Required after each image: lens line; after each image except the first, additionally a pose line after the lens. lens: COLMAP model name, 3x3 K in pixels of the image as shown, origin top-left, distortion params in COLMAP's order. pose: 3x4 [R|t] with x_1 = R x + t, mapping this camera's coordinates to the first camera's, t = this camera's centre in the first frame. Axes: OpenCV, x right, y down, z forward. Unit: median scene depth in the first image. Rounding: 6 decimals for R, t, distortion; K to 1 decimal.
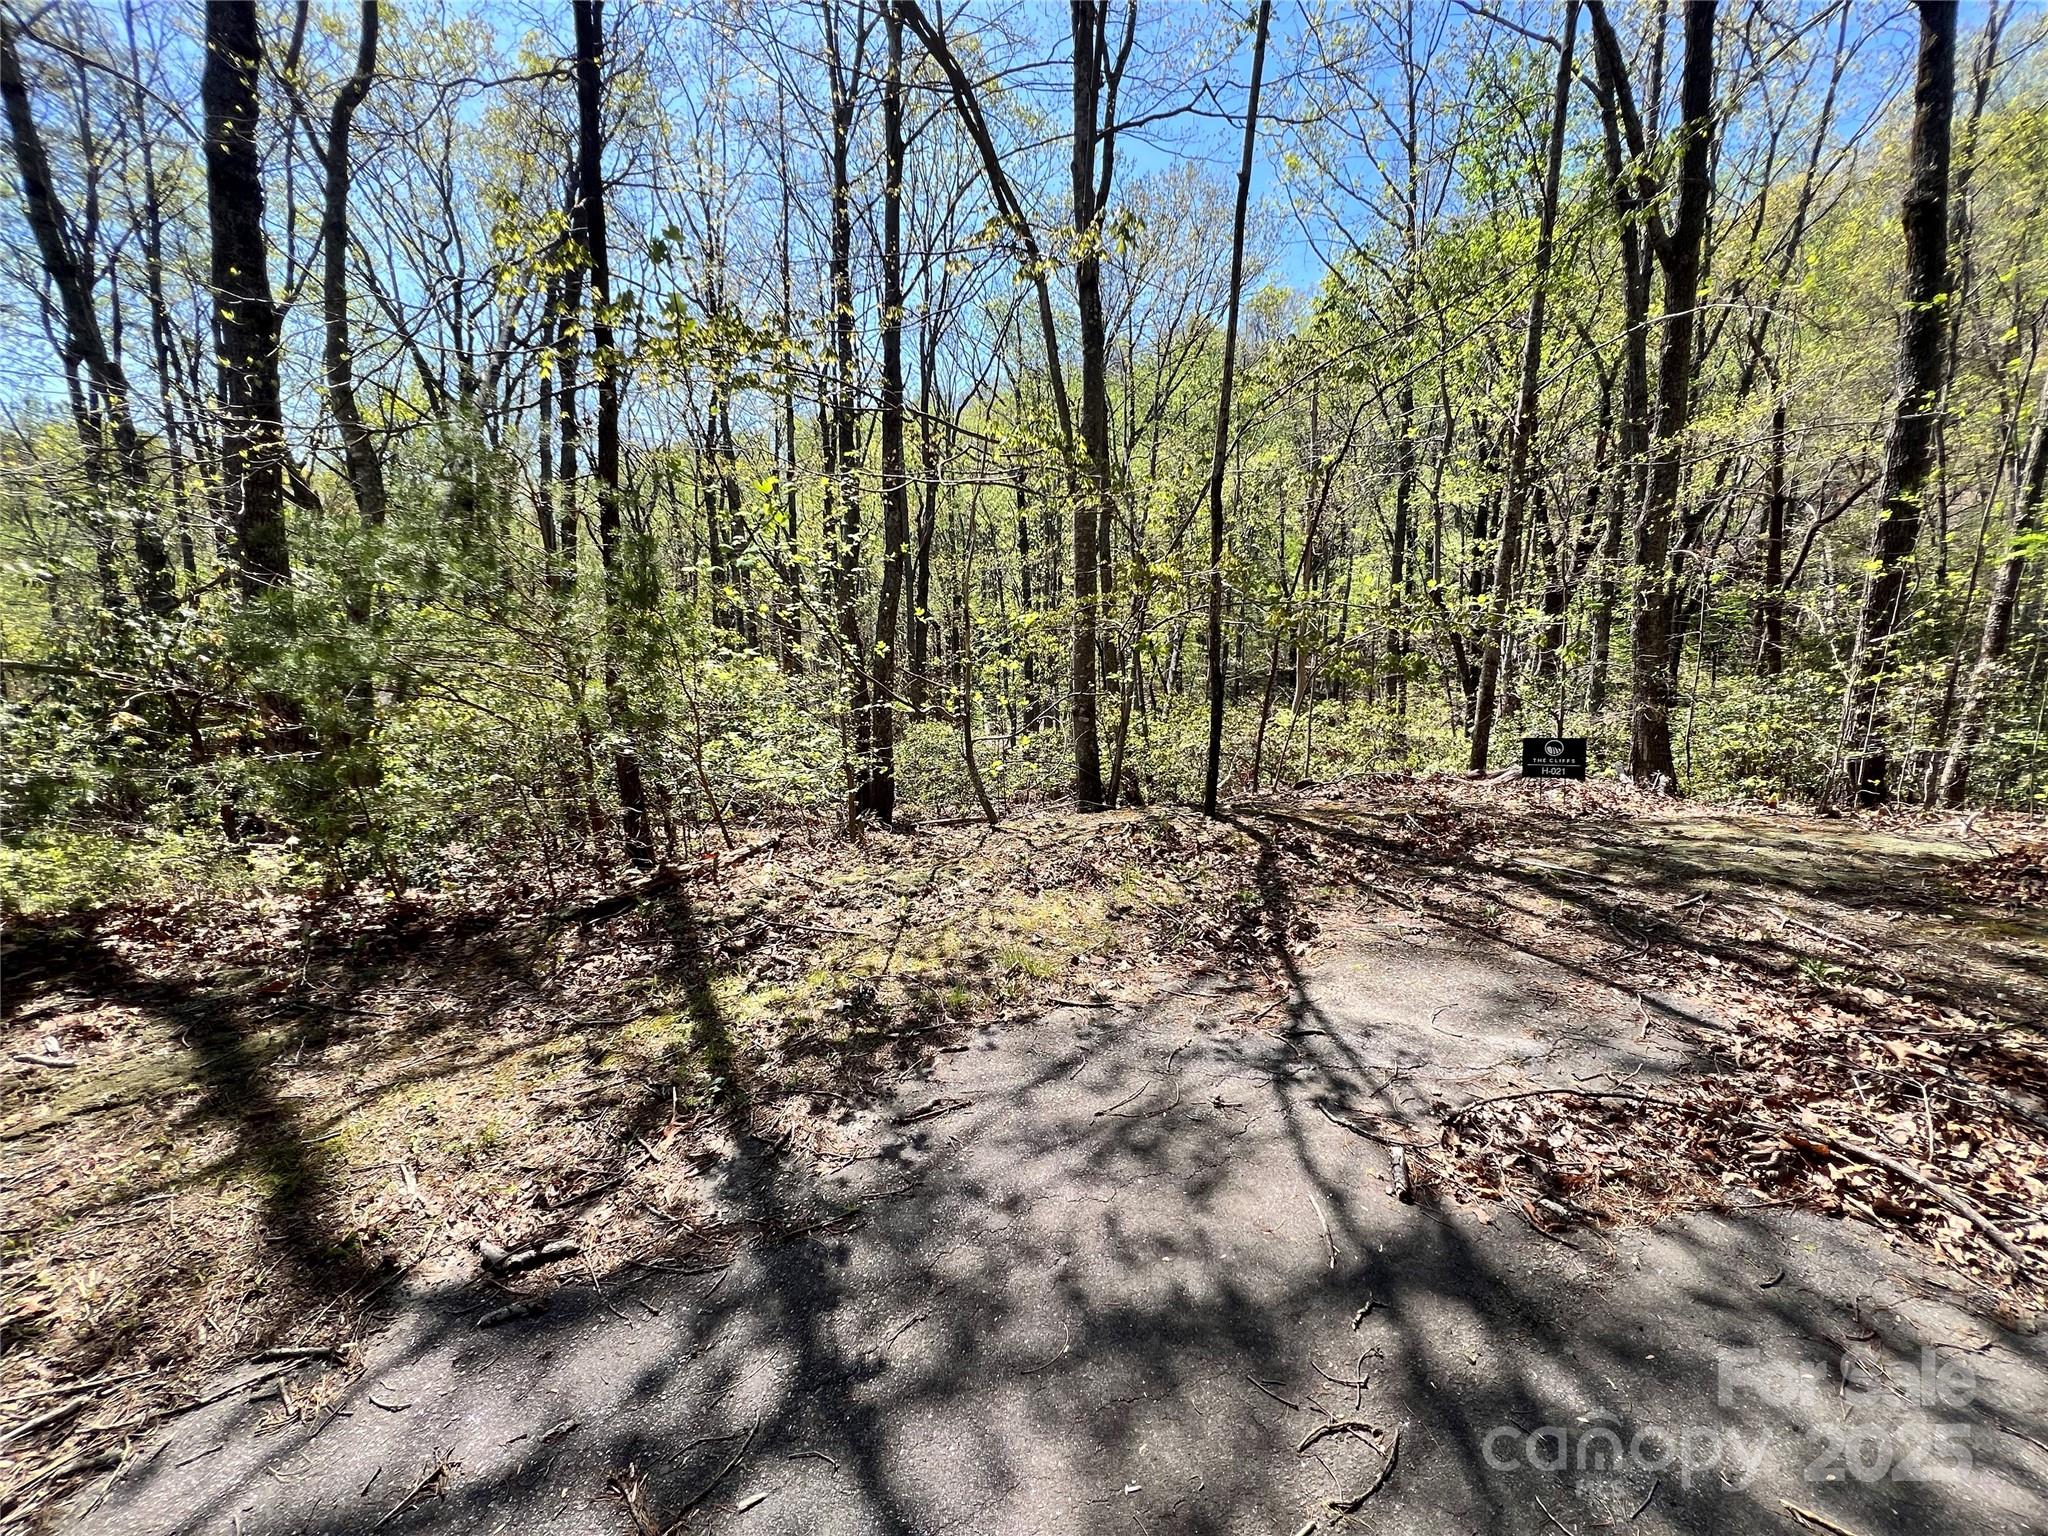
lens RADIAL K [[805.2, 0, 1024.0], [0, 805.2, 768.0], [0, 0, 1]] dist [0.000807, -0.000229]
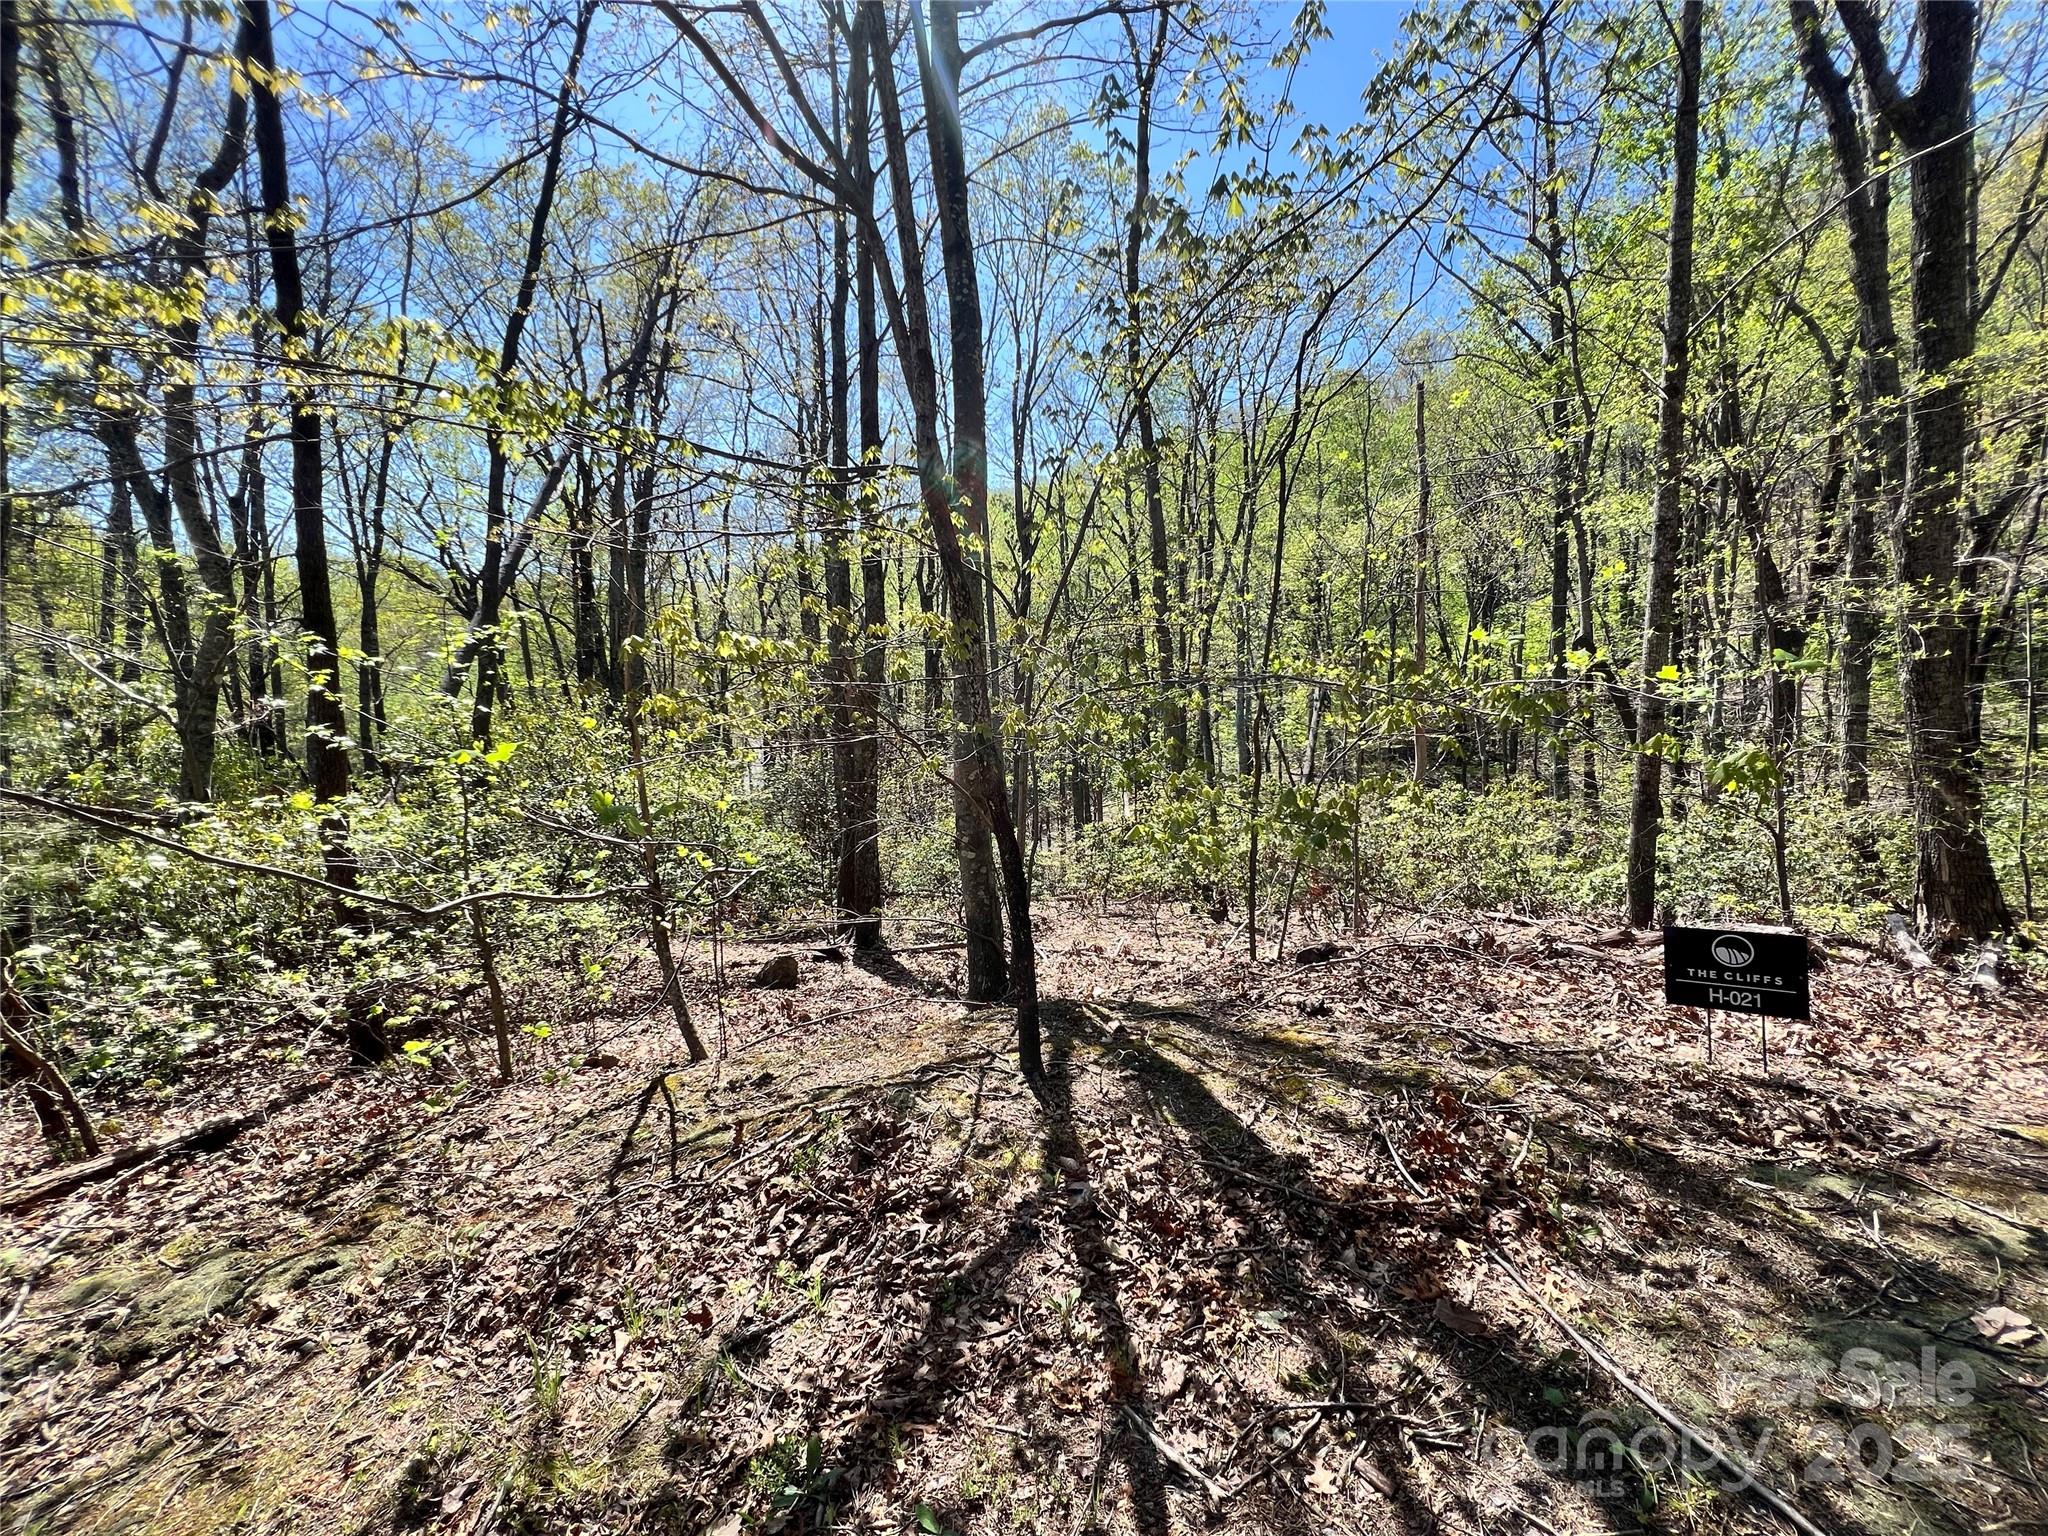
lens RADIAL K [[784.0, 0, 1024.0], [0, 784.0, 768.0], [0, 0, 1]] dist [-0.002869, -0.000314]
pose [[0.978778, -0.021769, -0.203765, 0.552299], [0.006334, 0.997080, -0.076097, -0.175692], [0.204826, 0.073192, 0.976058, 0.716890]]
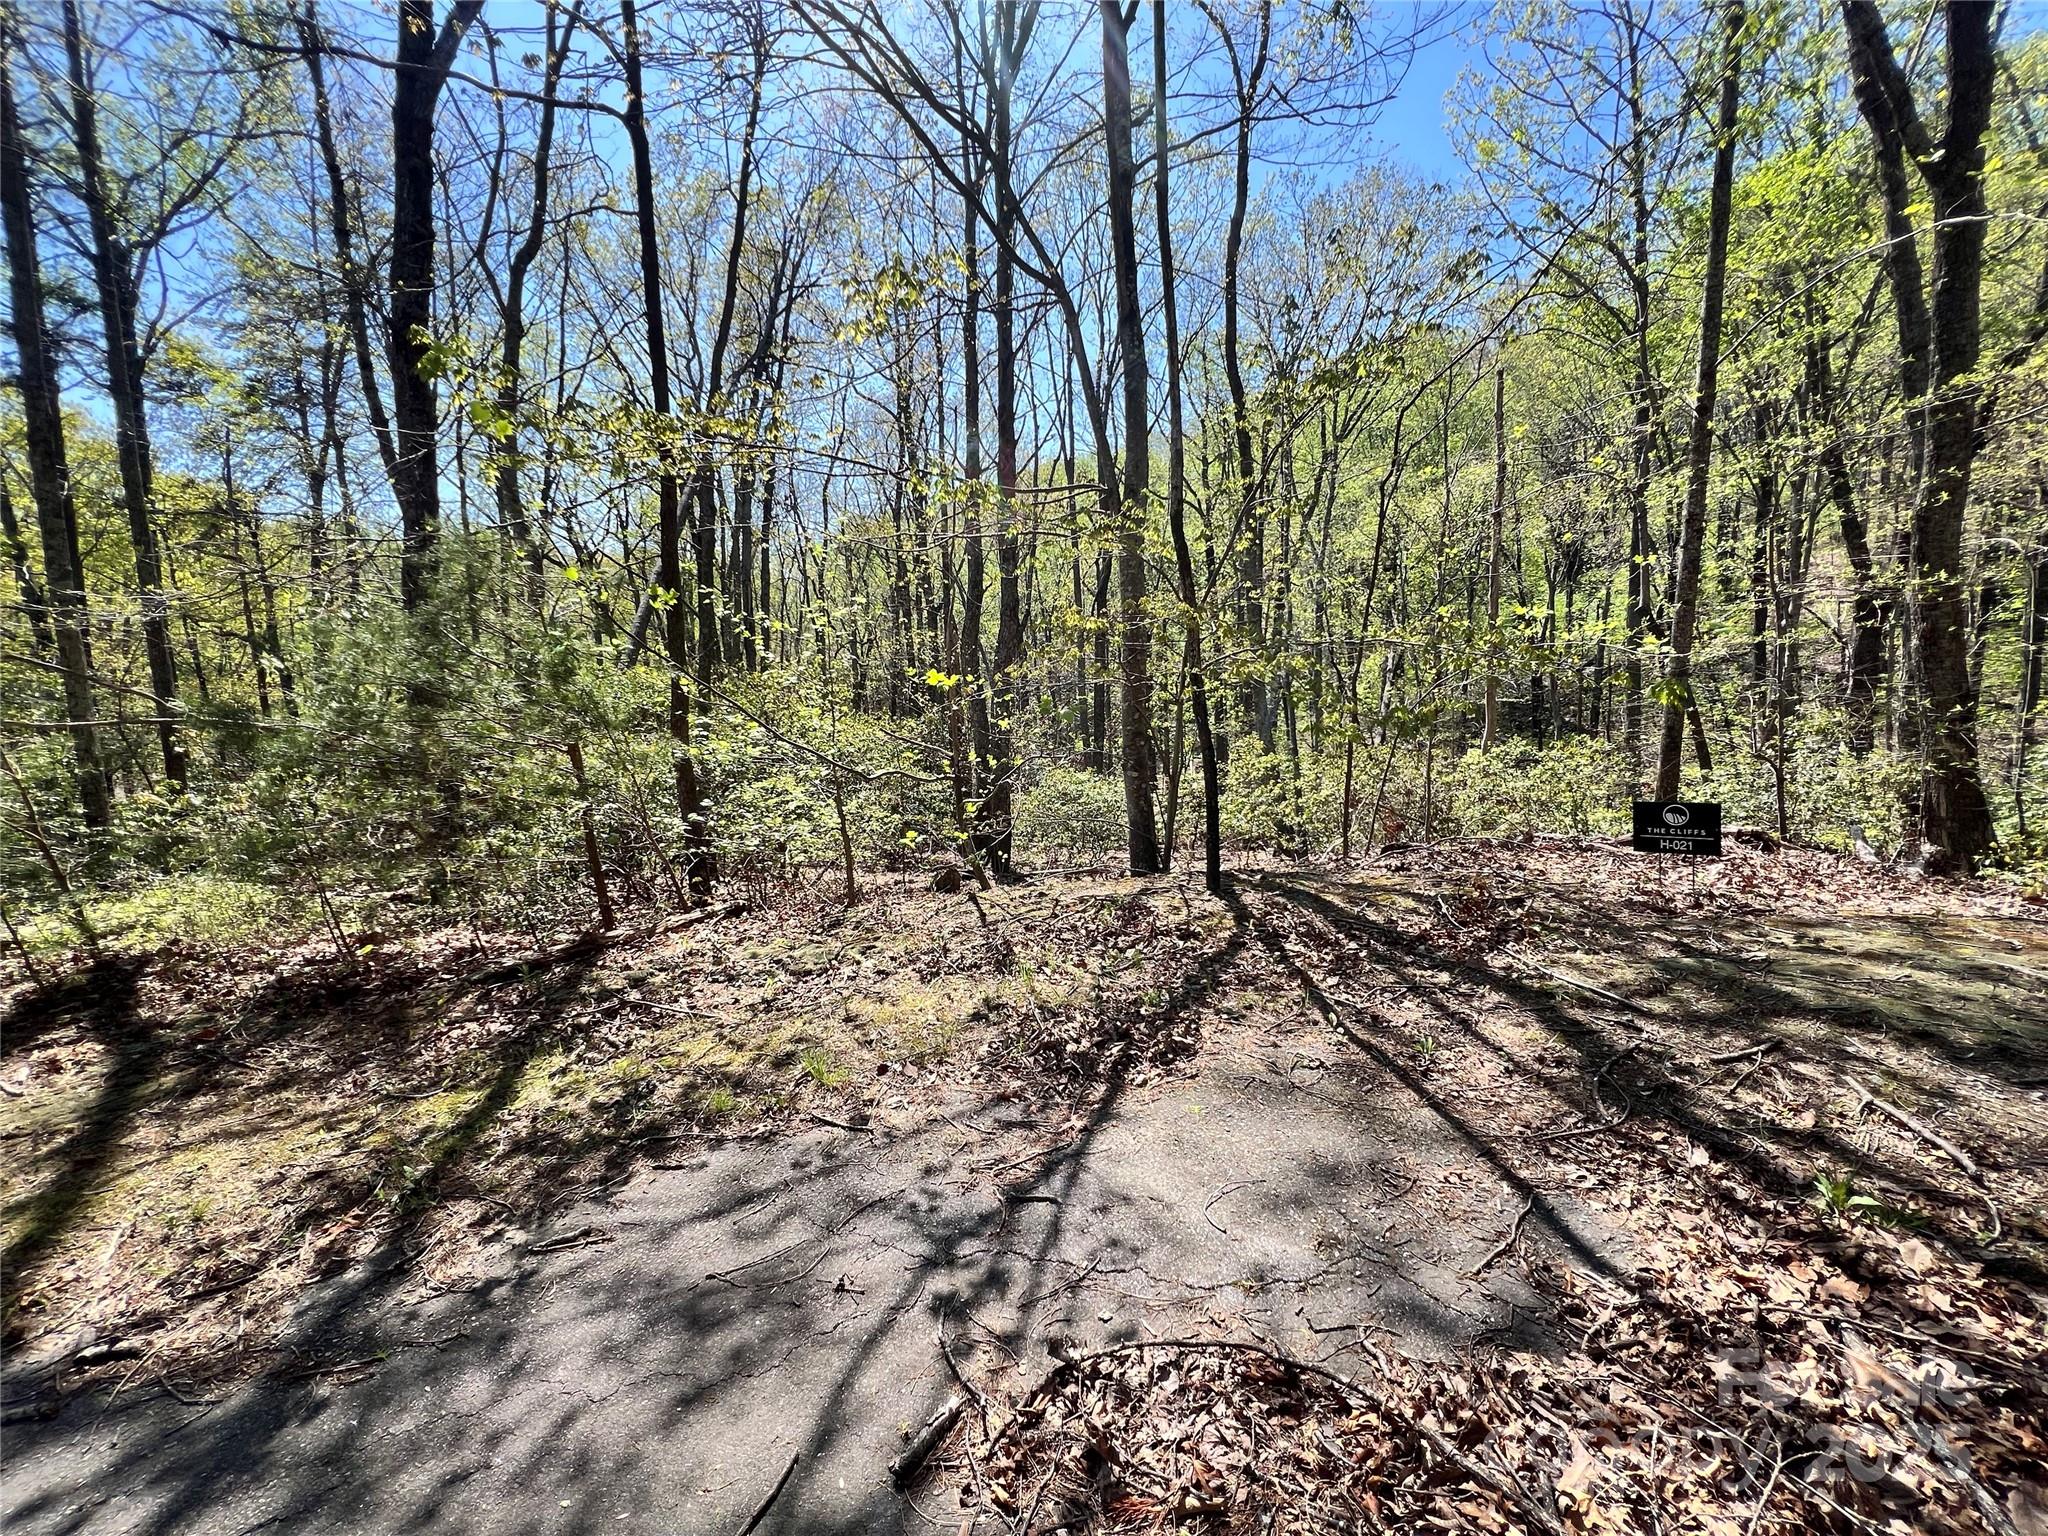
lens RADIAL K [[821.5, 0, 1024.0], [0, 821.5, 768.0], [0, 0, 1]] dist [-0.010030, 0.006543]
pose [[0.964411, -0.010202, -0.264210, 0.456333], [-0.002866, 0.998793, -0.049028, -0.046633], [0.264392, 0.048040, 0.963218, 0.156801]]
